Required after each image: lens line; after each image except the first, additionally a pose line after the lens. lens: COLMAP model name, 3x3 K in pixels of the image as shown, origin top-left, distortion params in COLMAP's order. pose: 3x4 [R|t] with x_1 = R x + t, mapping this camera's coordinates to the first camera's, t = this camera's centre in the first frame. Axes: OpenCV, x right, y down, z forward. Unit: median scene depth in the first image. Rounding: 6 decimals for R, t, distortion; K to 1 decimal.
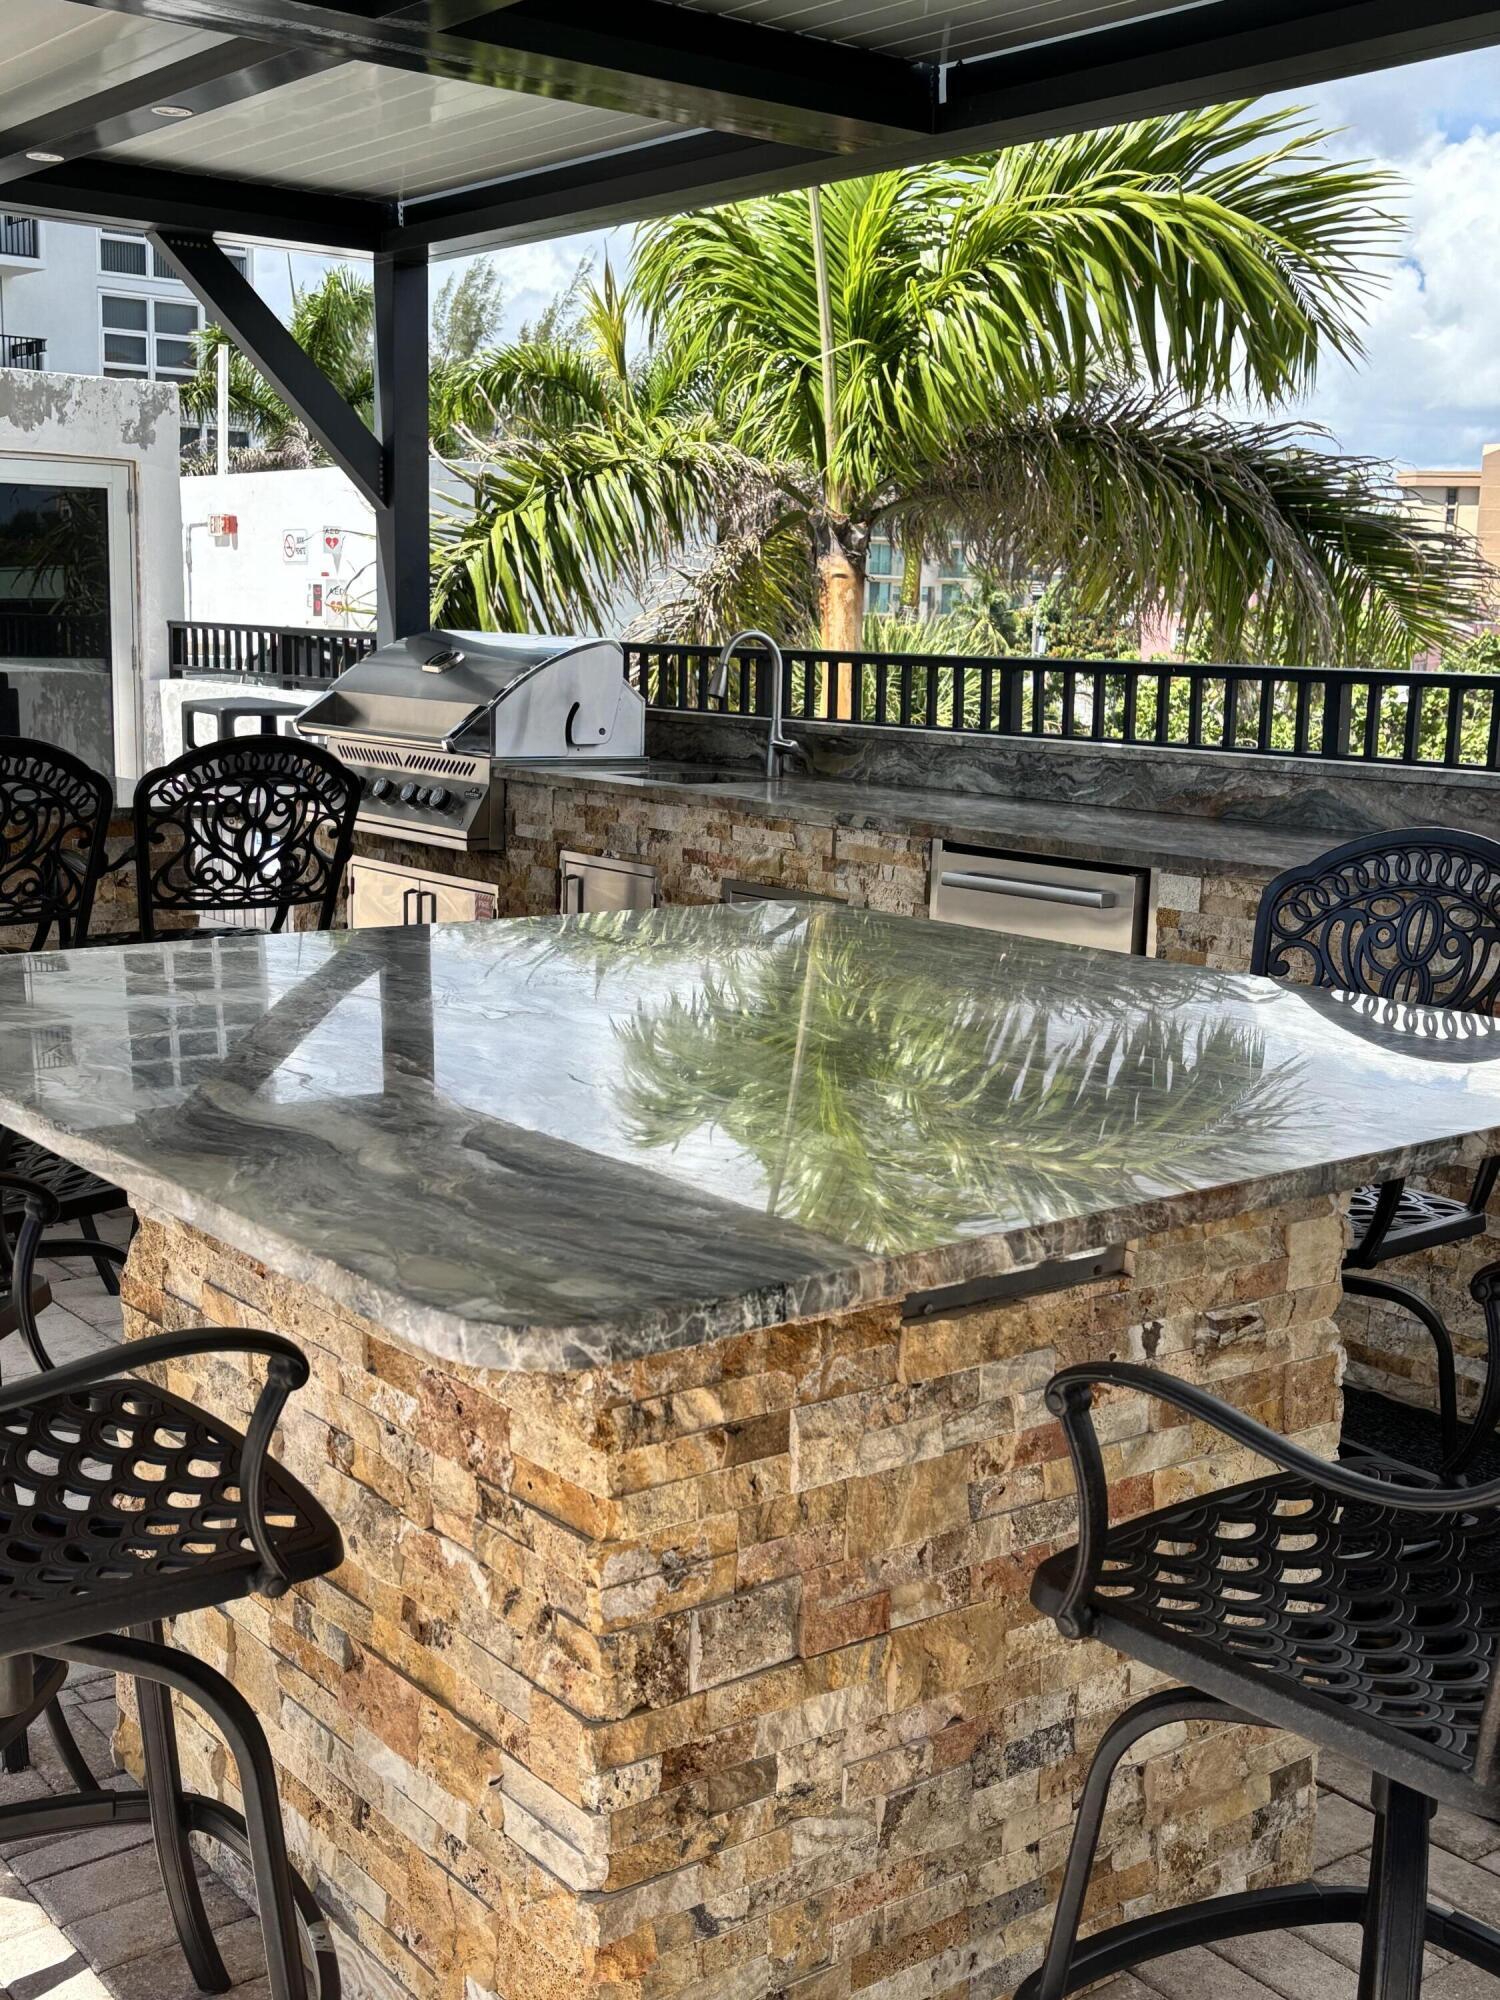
lens RADIAL K [[2216.6, 0, 750.0], [0, 2216.6, 1000.0], [0, 0, 1]] dist [0.259467, -0.964501]
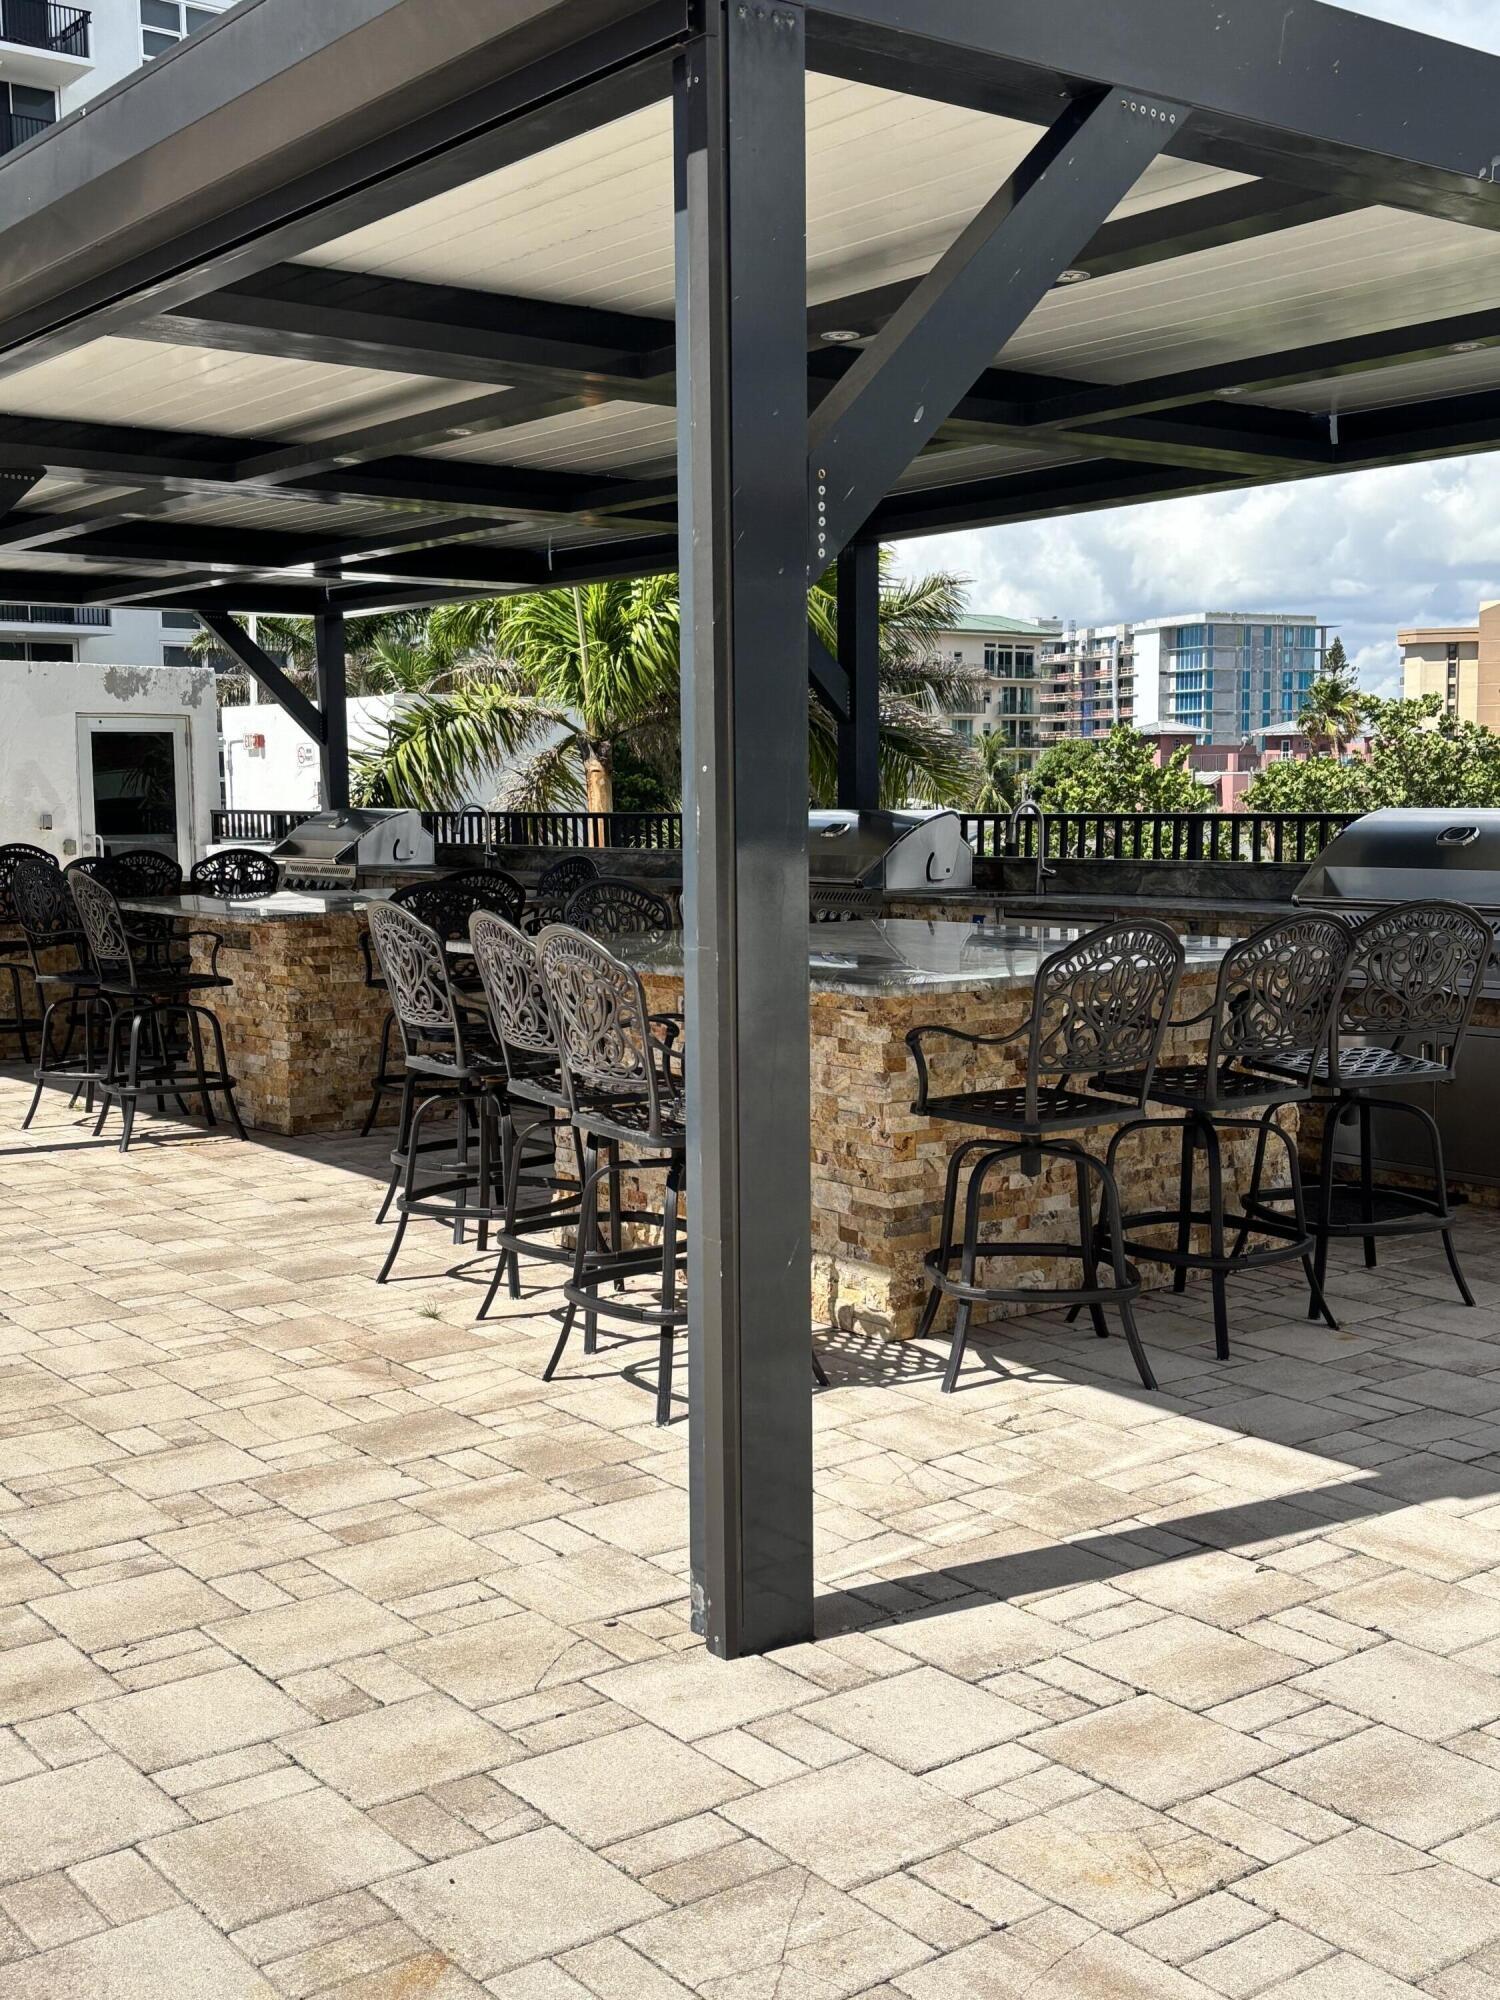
lens RADIAL K [[2216.6, 0, 750.0], [0, 2216.6, 1000.0], [0, 0, 1]] dist [0.259467, -0.964501]
pose [[0.999202, -0.032502, -0.023207, 0.198891], [0.030651, 0.996628, -0.076113, 0.126286], [0.025603, 0.075341, 0.996829, -0.724811]]
